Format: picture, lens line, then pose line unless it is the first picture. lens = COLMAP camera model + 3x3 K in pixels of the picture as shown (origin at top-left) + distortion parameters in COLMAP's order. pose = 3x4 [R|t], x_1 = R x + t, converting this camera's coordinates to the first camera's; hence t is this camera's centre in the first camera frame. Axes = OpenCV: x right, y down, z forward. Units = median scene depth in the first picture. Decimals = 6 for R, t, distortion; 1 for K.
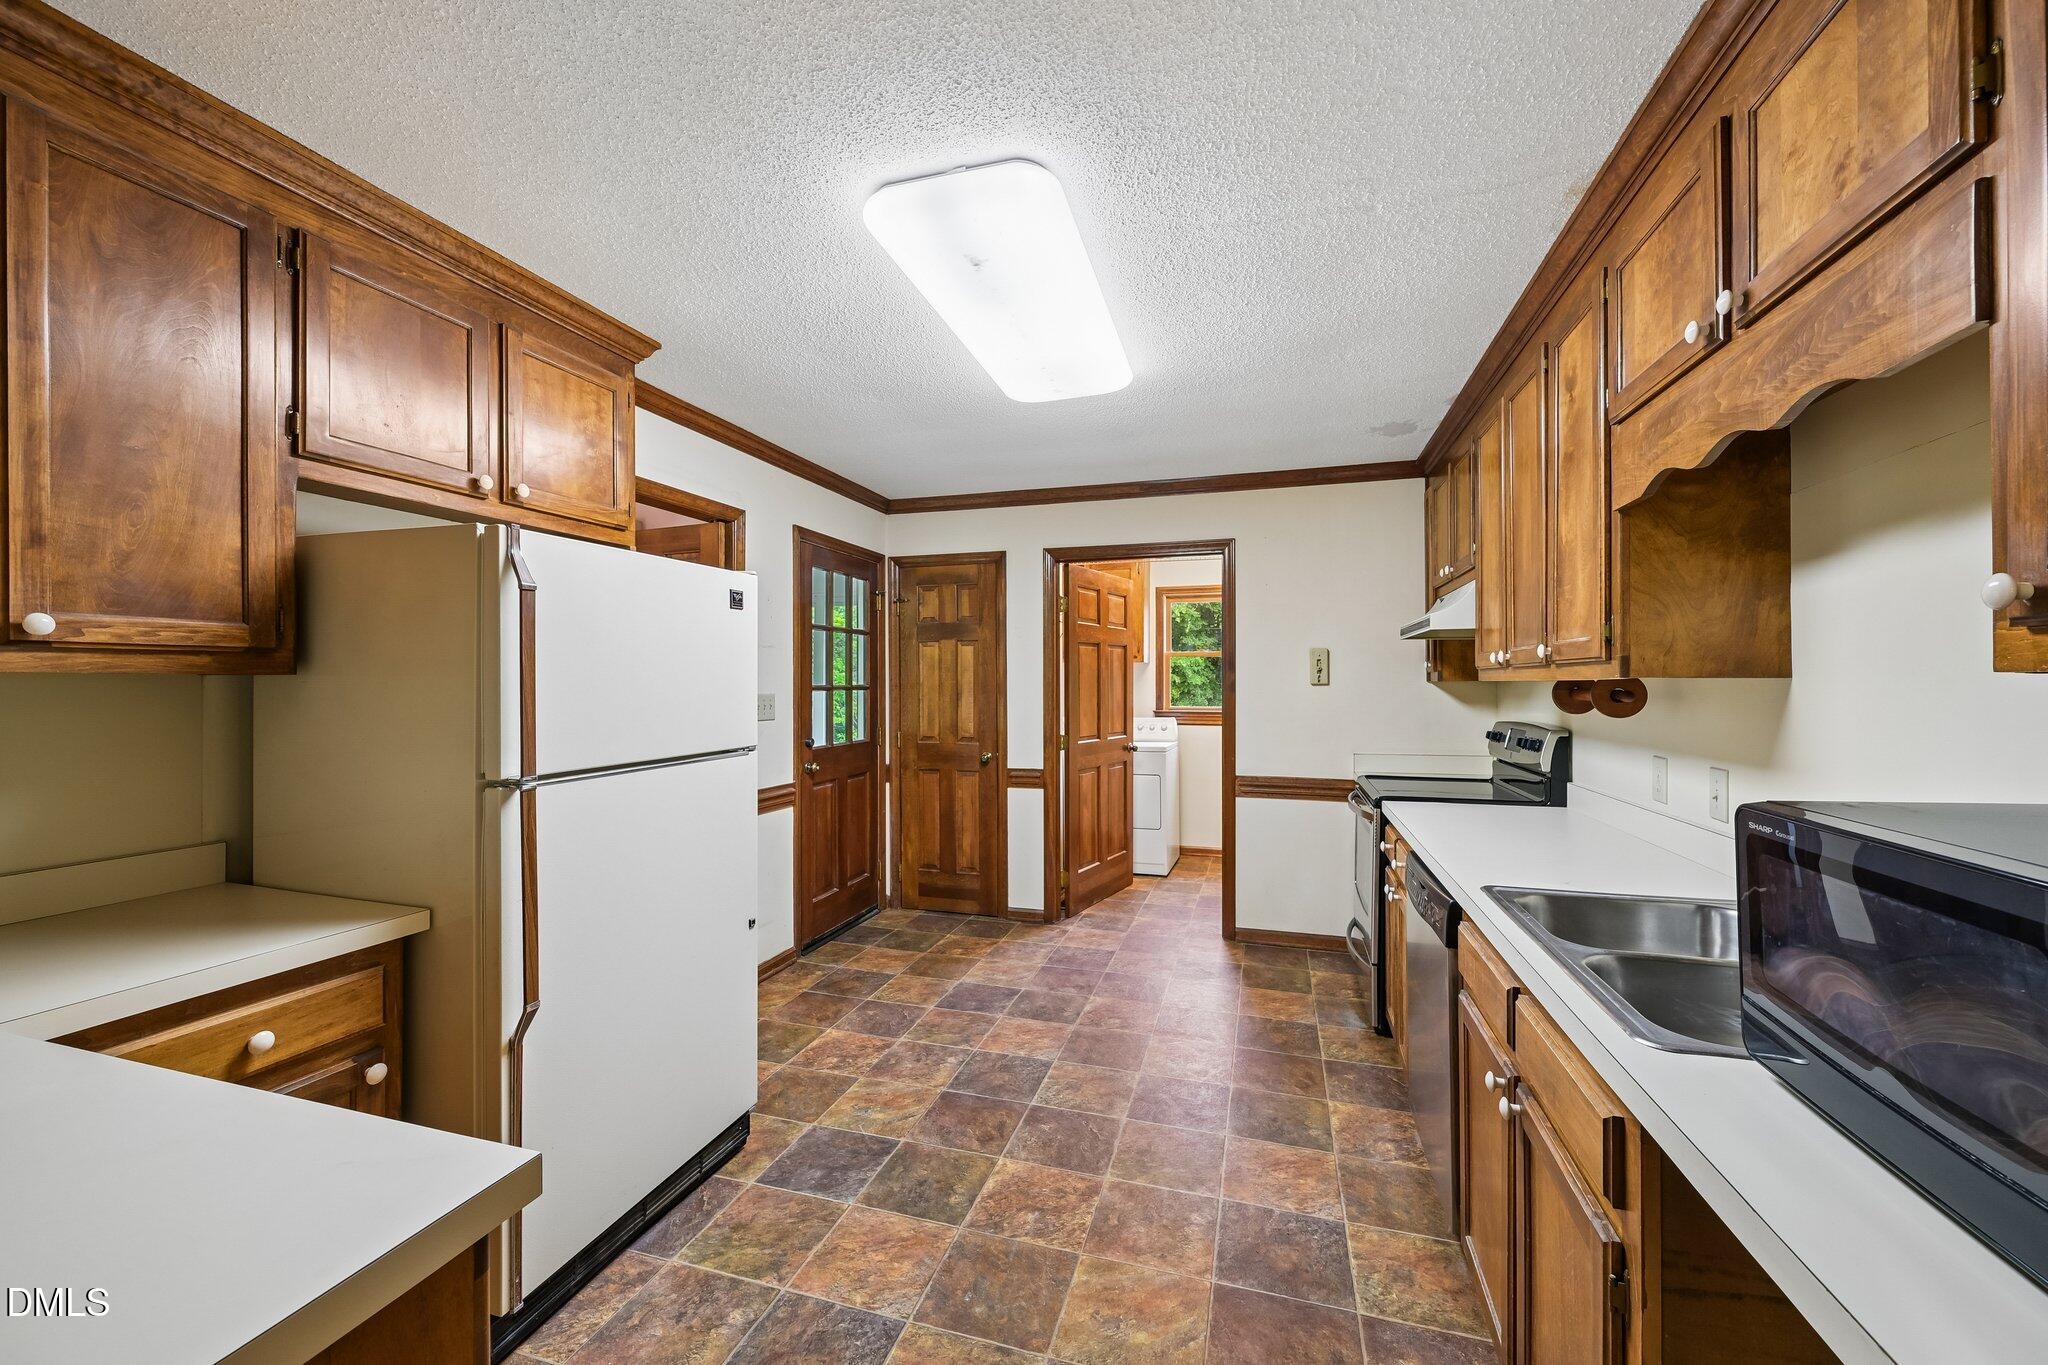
lens RADIAL K [[799.5, 0, 1028.4], [0, 799.5, 685.2], [0, 0, 1]] dist [-0.000195, 0.000277]
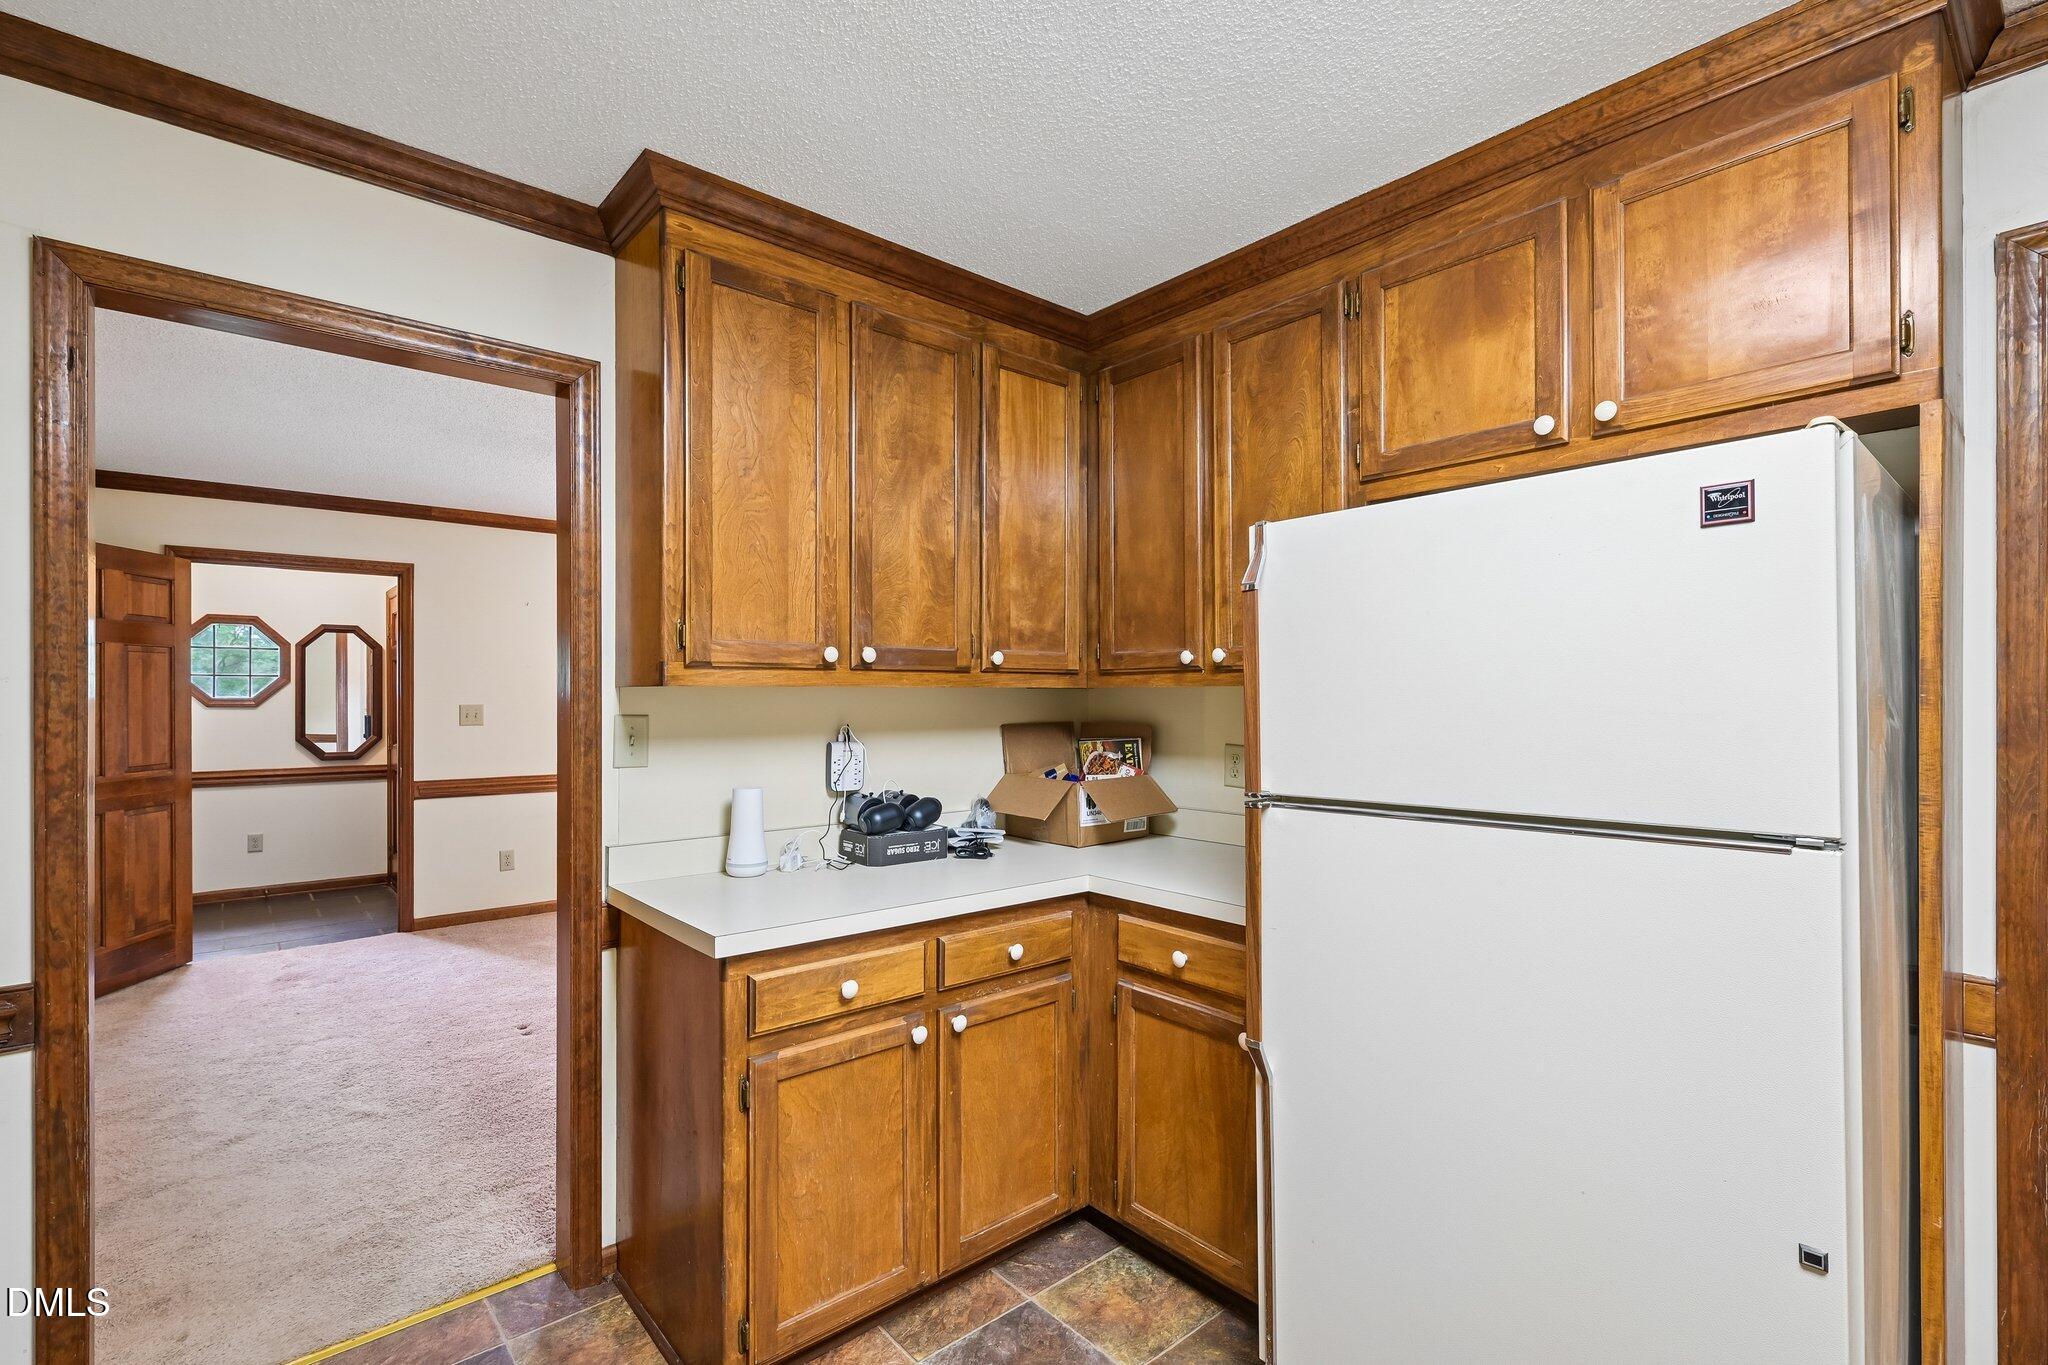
lens RADIAL K [[925.3, 0, 1035.2], [0, 925.3, 686.0], [0, 0, 1]] dist [-0.019169, -0.000179]
pose [[-0.530618, 0.000159, -0.847611, 0.294811], [0.008716, 0.999948, -0.005269, -0.004655], [0.847567, -0.010184, -0.530591, 0.979866]]
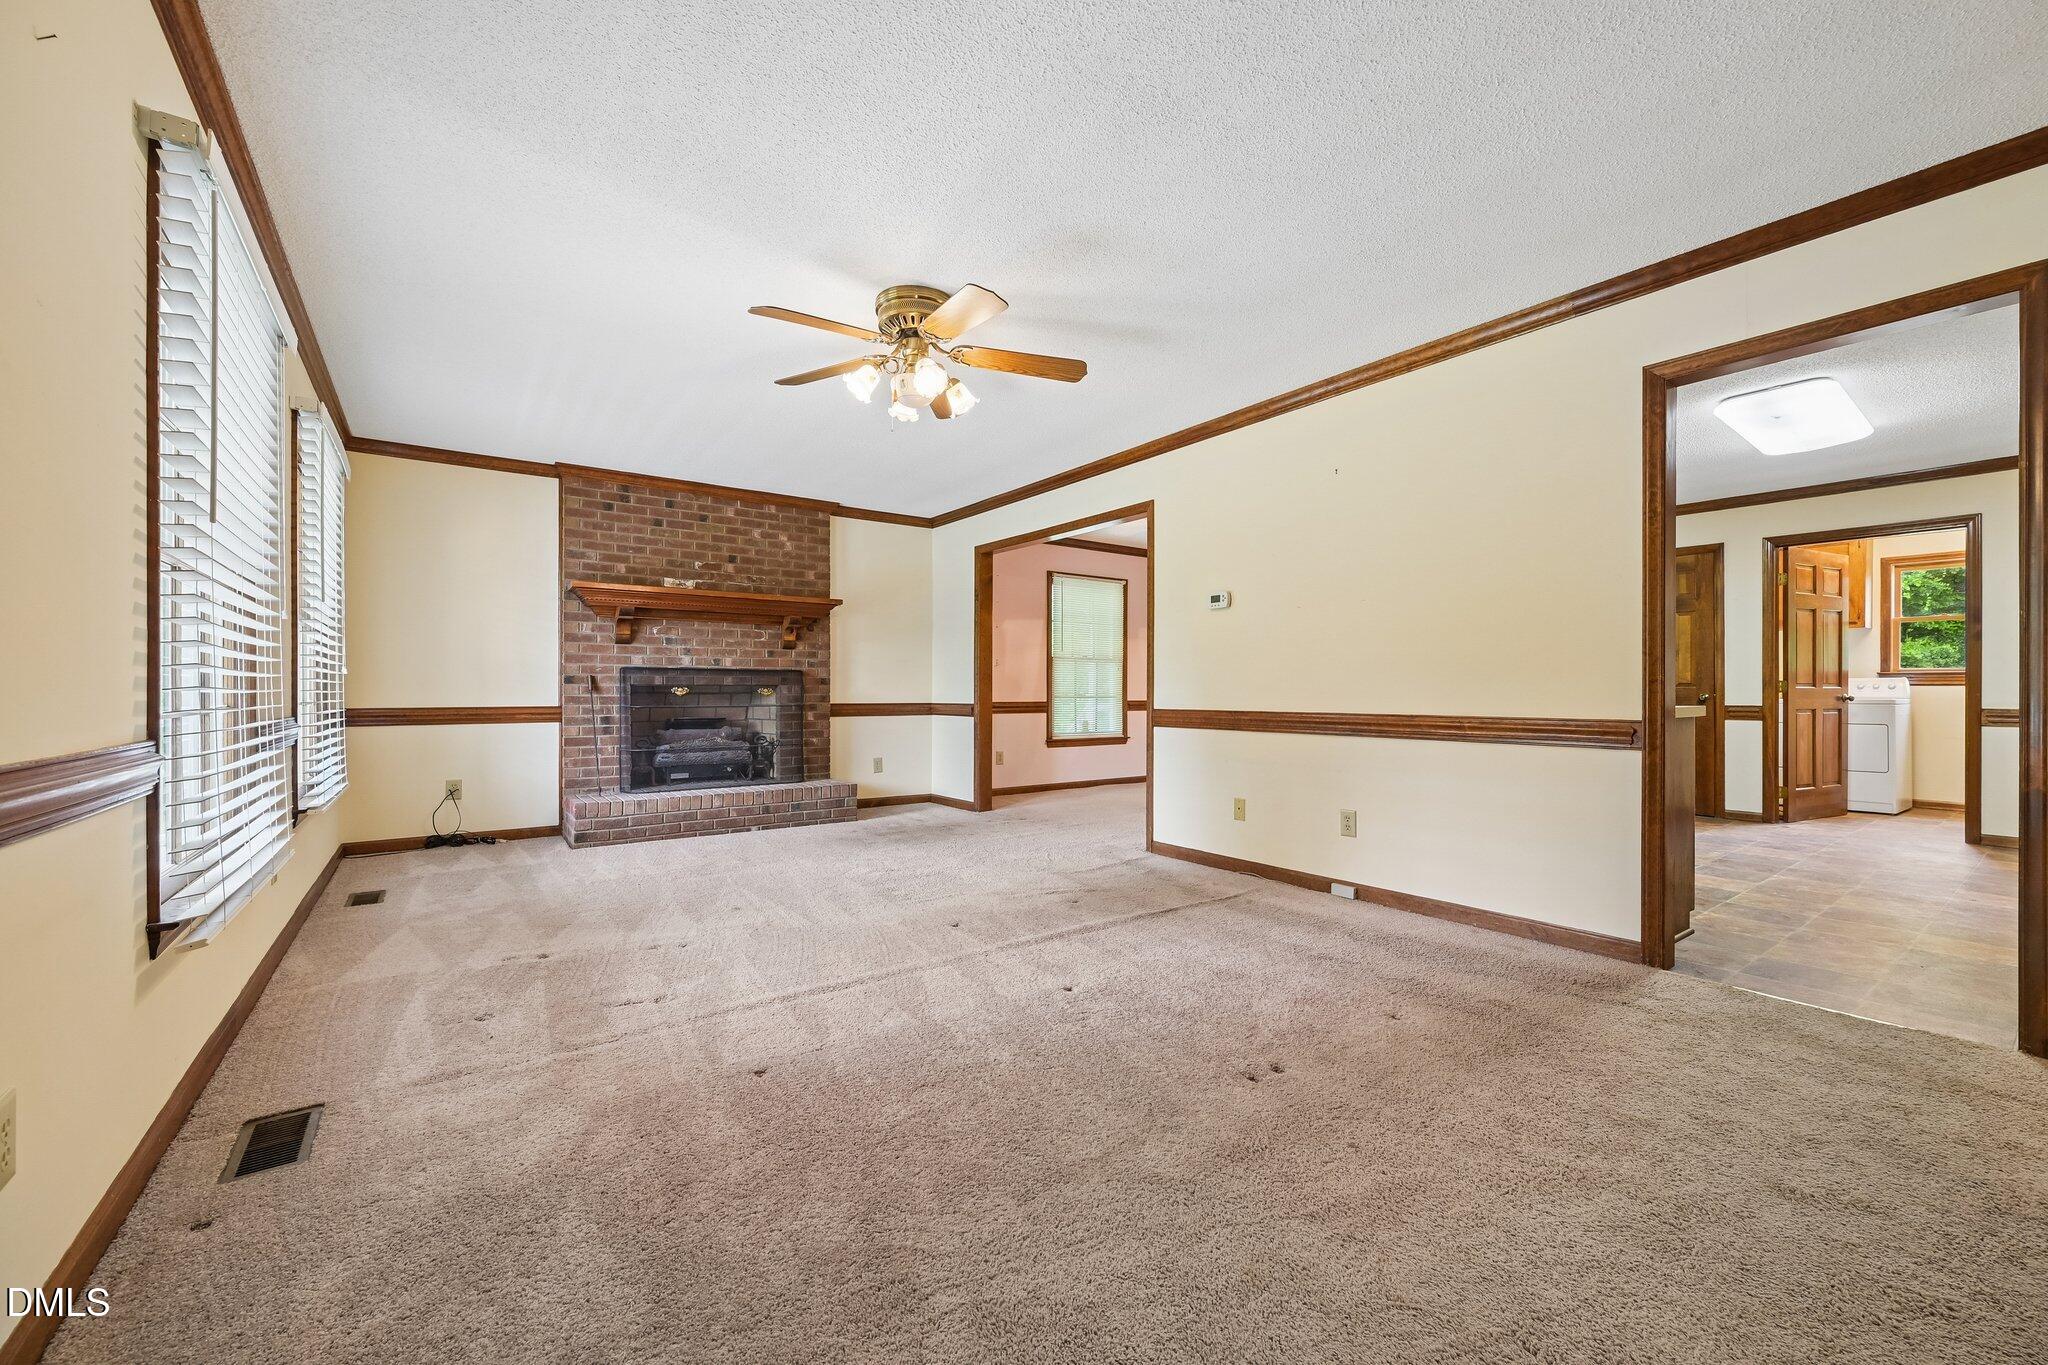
lens RADIAL K [[799.5, 0, 1032.0], [0, 799.5, 696.6], [0, 0, 1]] dist [-0.000195, 0.000277]
pose [[0.799520, 0.002811, -0.600633, -0.147704], [-0.000509, 0.999992, 0.004002, 0.083134], [0.600639, -0.002894, 0.799515, -0.755143]]
